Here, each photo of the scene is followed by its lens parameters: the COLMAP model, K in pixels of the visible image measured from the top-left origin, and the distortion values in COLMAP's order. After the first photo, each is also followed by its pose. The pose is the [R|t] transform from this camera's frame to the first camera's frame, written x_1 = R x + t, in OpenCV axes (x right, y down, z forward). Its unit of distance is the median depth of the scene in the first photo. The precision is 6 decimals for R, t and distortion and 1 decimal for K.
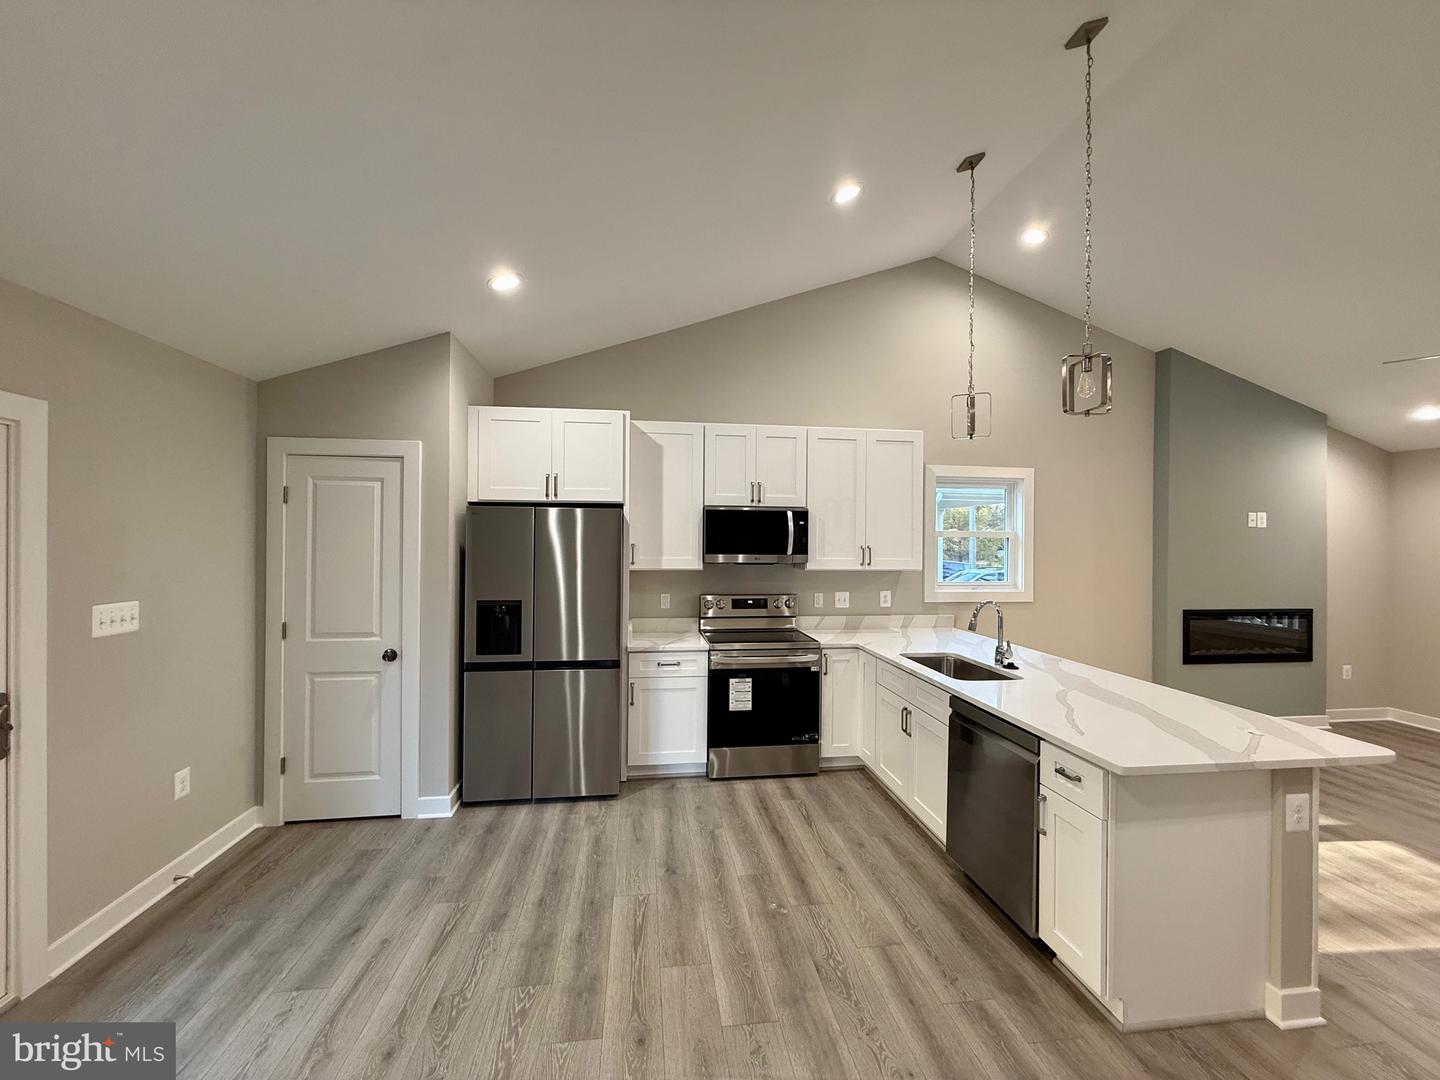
lens RADIAL K [[572.9, 0, 716.0], [0, 572.9, 540.9], [0, 0, 1]] dist [0.000025, -0.000239]
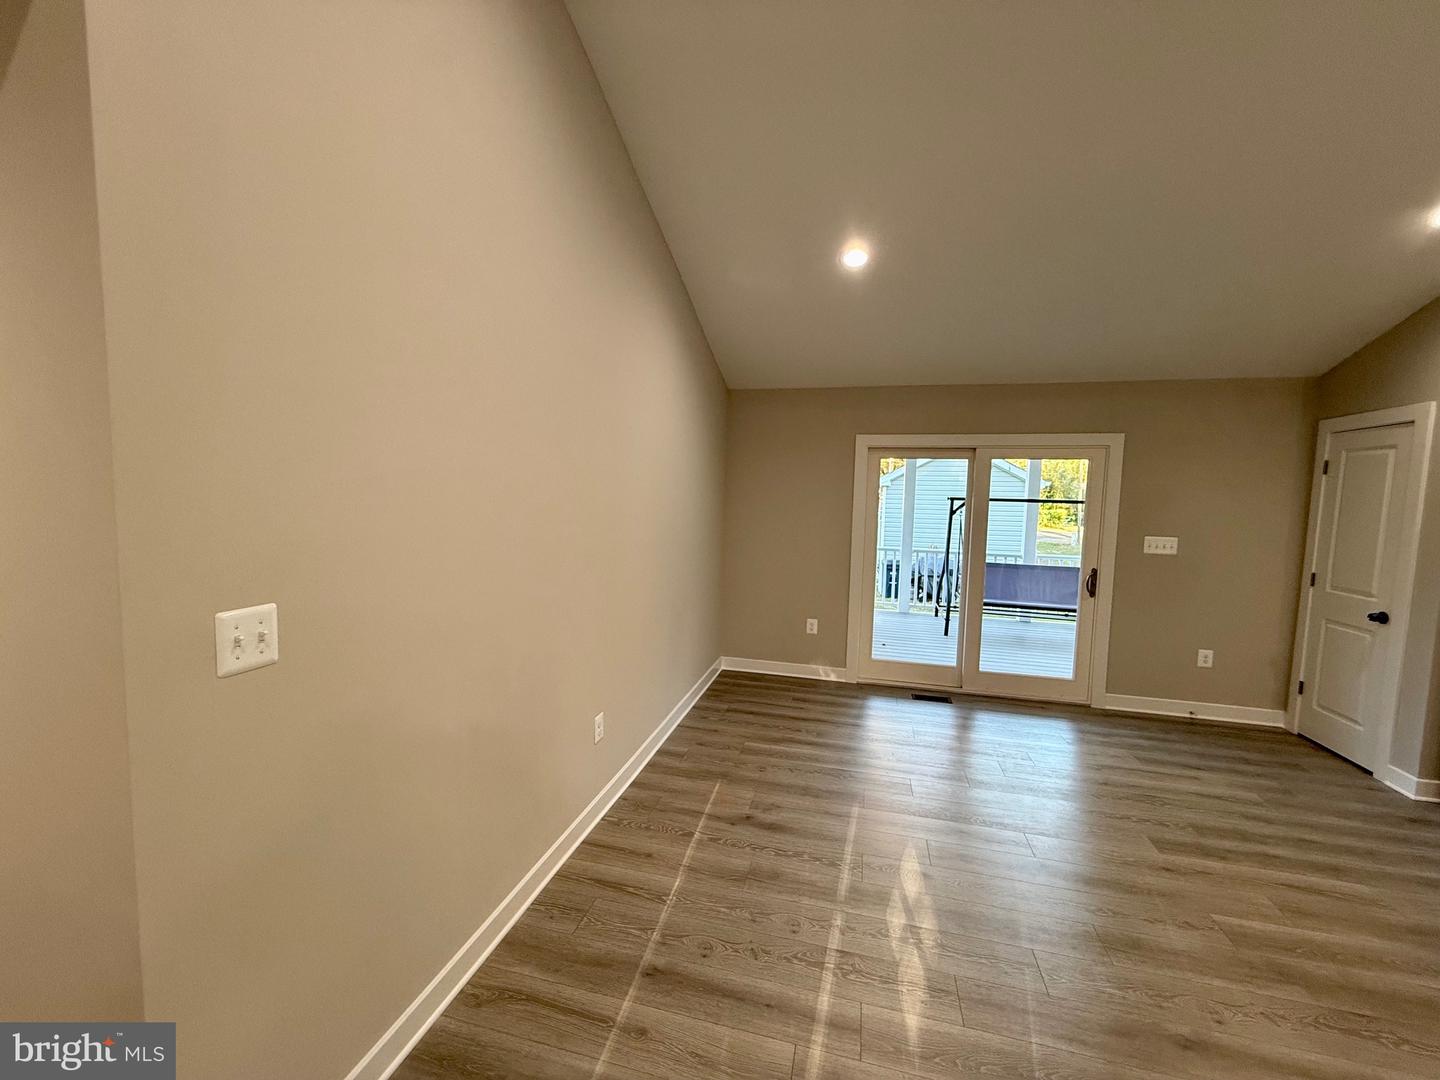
lens RADIAL K [[572.9, 0, 719.9], [0, 572.9, 542.0], [0, 0, 1]] dist [0.000025, -0.000239]
pose [[-0.373636, 0.060152, -0.925623, 0.801077], [-0.025204, 0.996868, 0.074956, 0.016496], [0.927233, 0.051336, -0.370950, 0.264657]]
